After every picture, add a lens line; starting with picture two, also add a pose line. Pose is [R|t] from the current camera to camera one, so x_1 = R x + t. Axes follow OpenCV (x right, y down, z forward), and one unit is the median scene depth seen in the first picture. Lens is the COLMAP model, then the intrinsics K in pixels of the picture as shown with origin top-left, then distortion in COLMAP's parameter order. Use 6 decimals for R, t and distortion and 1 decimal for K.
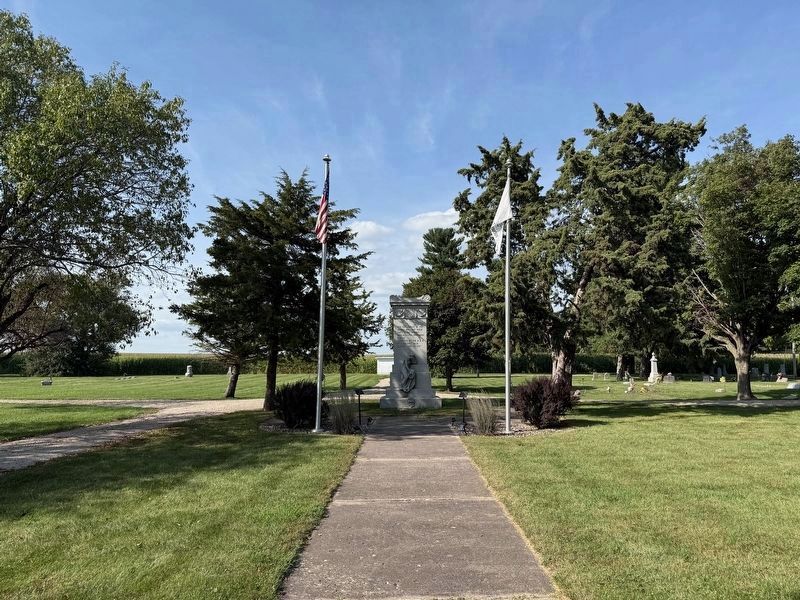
lens RADIAL K [[561.3, 0, 400.0], [0, 561.3, 300.0], [0, 0, 1]] dist [0.134210, -0.170136]
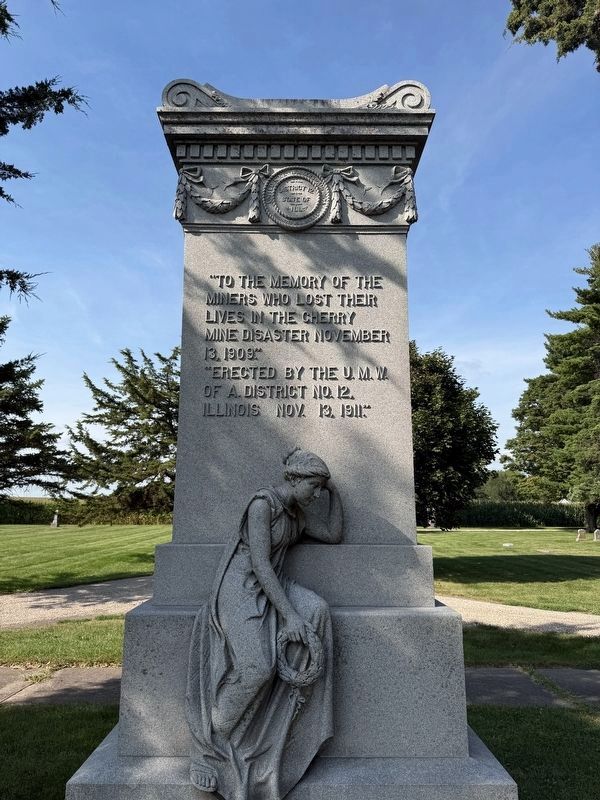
lens RADIAL K [[569.5, 0, 300.0], [0, 569.5, 400.0], [0, 0, 1]] dist [0.147884, -0.215762]
pose [[0.999929, 0.006652, 0.009842, 0.017170], [-0.005856, 0.996871, -0.078832, 0.083624], [-0.010336, 0.078769, 0.996839, 0.795421]]
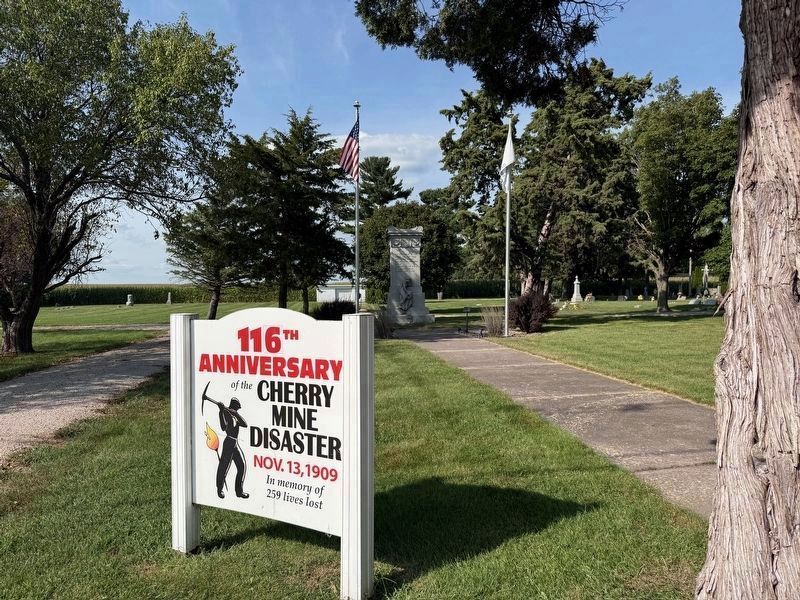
lens RADIAL K [[569.5, 0, 400.0], [0, 569.5, 300.0], [0, 0, 1]] dist [0.147884, -0.215762]
pose [[0.988314, -0.016268, 0.151562, -0.160550], [-0.002570, 0.992369, 0.123276, -0.002733], [-0.152411, -0.122225, 0.980730, -0.141156]]
